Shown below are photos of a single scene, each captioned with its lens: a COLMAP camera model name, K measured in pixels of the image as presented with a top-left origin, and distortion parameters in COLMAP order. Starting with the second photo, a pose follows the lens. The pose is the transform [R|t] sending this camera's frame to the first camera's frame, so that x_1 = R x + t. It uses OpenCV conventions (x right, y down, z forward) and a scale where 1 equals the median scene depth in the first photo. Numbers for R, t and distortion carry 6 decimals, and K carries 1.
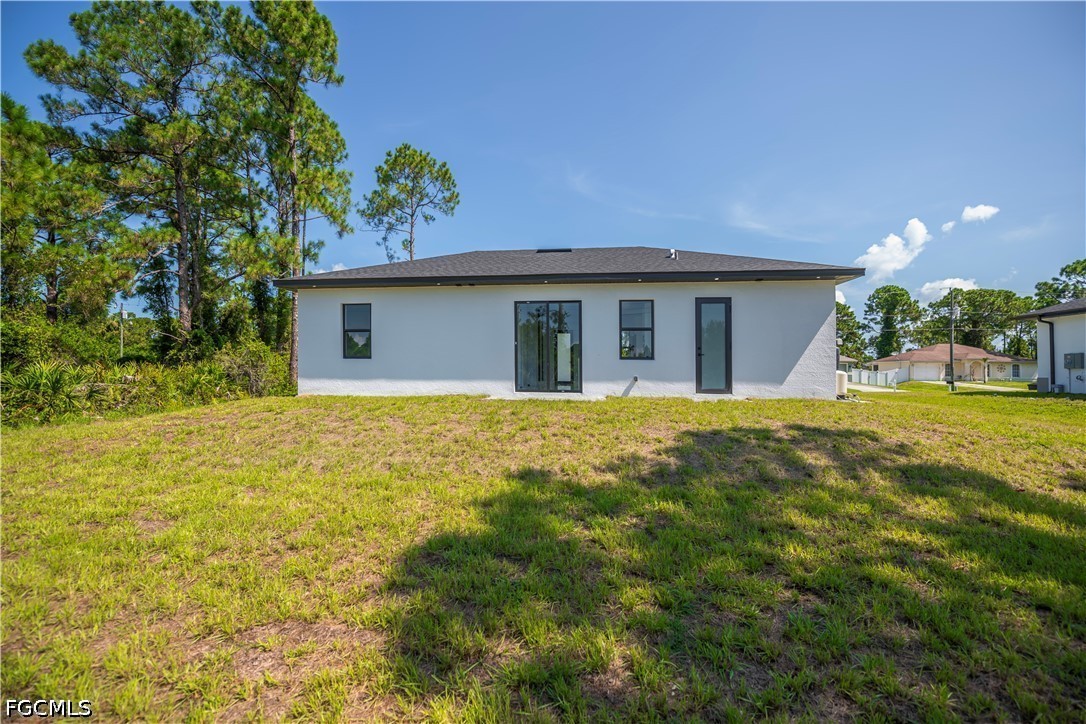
lens RADIAL K [[439.8, 0, 543.8], [0, 439.8, 373.5], [0, 0, 1]] dist [-0.022444, 0.000133]
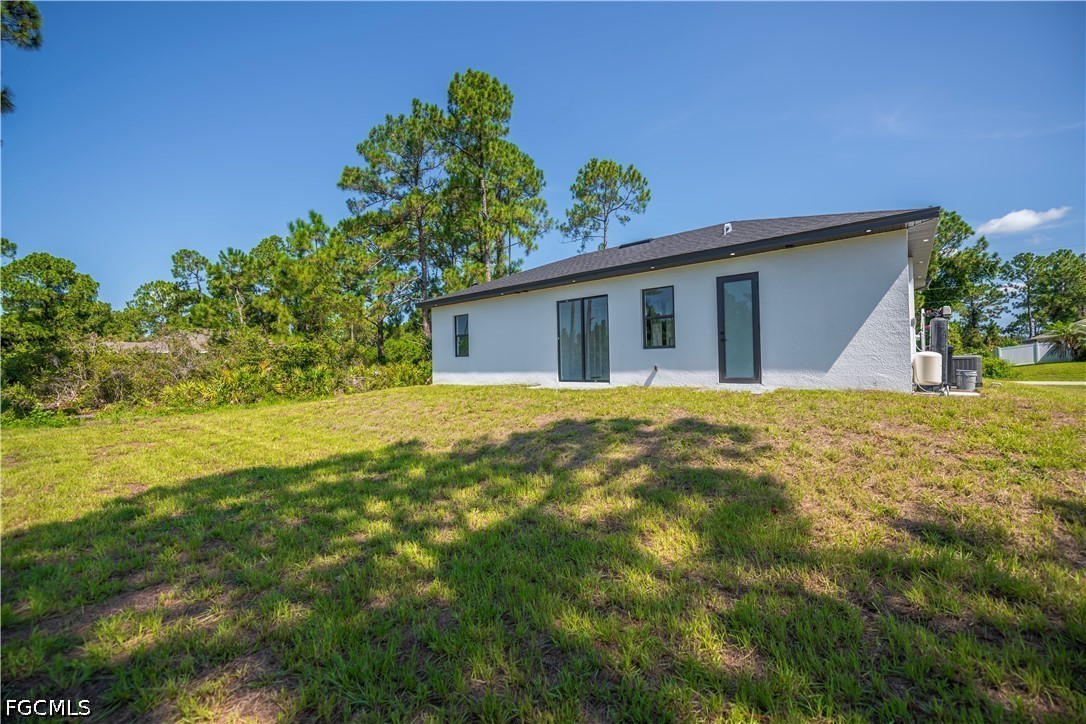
lens RADIAL K [[439.8, 0, 547.6], [0, 439.8, 356.8], [0, 0, 1]] dist [-0.022444, 0.000133]
pose [[0.831414, -0.032829, -0.554682, 0.533010], [0.021639, 0.999409, -0.026714, 0.007341], [0.555232, 0.010208, 0.831633, 0.052262]]
